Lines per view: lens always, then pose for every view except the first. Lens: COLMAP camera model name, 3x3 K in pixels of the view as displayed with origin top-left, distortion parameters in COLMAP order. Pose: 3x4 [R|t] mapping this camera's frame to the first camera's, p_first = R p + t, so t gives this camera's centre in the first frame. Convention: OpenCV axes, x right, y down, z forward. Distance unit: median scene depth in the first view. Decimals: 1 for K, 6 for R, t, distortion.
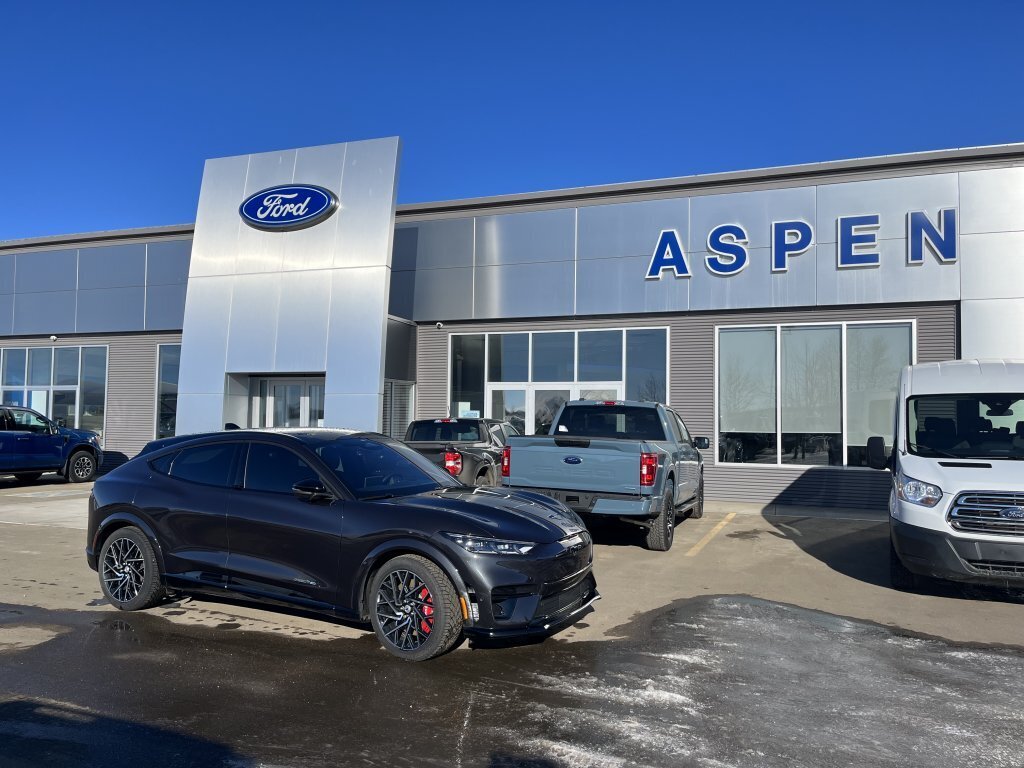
lens RADIAL K [[773.0, 0, 512.0], [0, 773.0, 384.0], [0, 0, 1]] dist [0.095236, -0.127331]
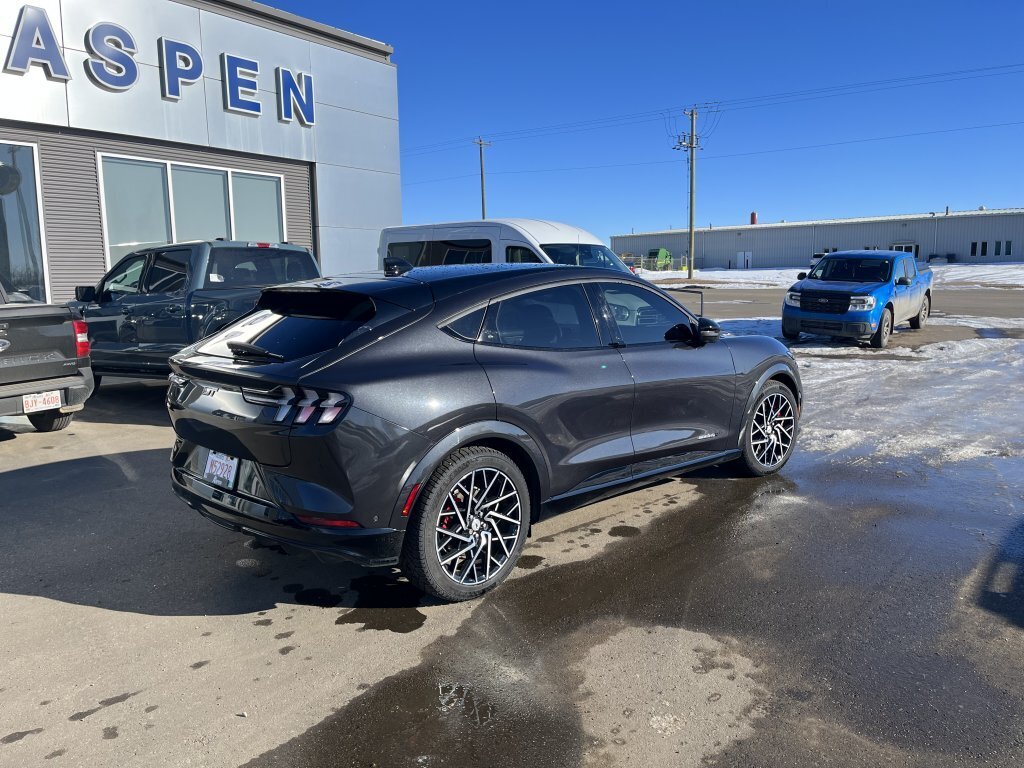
lens RADIAL K [[773.0, 0, 512.0], [0, 773.0, 384.0], [0, 0, 1]] dist [0.095236, -0.127331]
pose [[0.278455, -0.142961, 0.949750, -0.437215], [-0.023773, 0.987531, 0.155618, 0.025053], [-0.960155, -0.065912, 0.271584, 0.374311]]
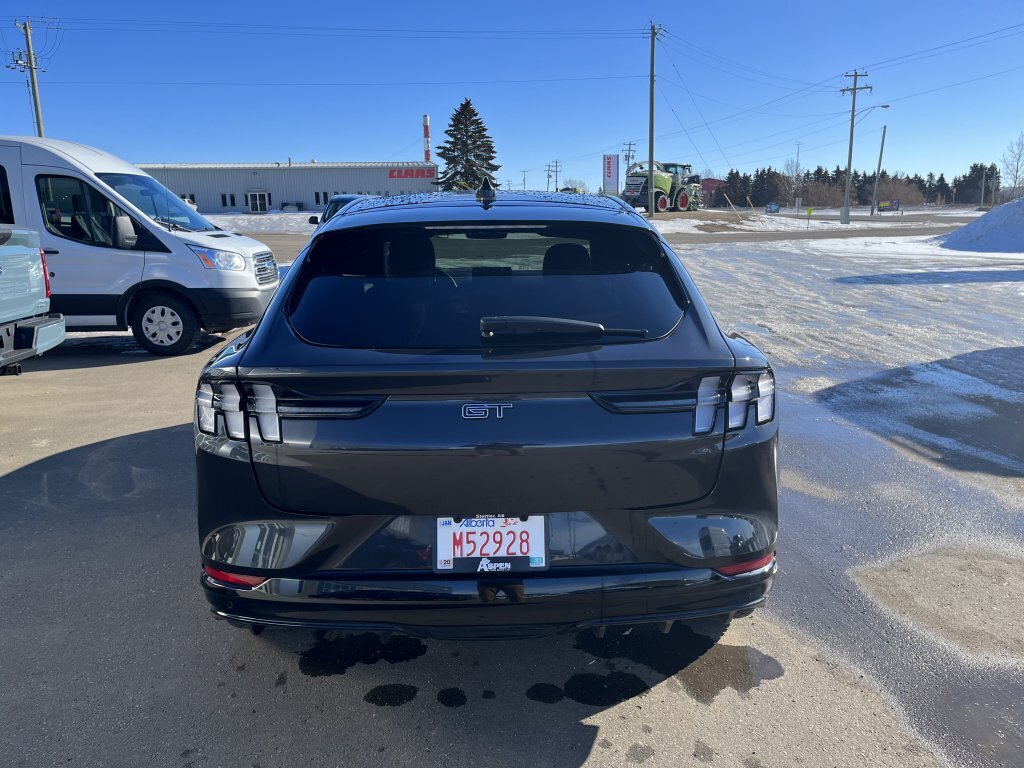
lens RADIAL K [[773.0, 0, 512.0], [0, 773.0, 384.0], [0, 0, 1]] dist [0.095236, -0.127331]
pose [[-0.499947, -0.184011, 0.846282, -0.349507], [-0.021883, 0.979540, 0.200058, 0.035678], [-0.865780, 0.081499, -0.493744, 0.585830]]
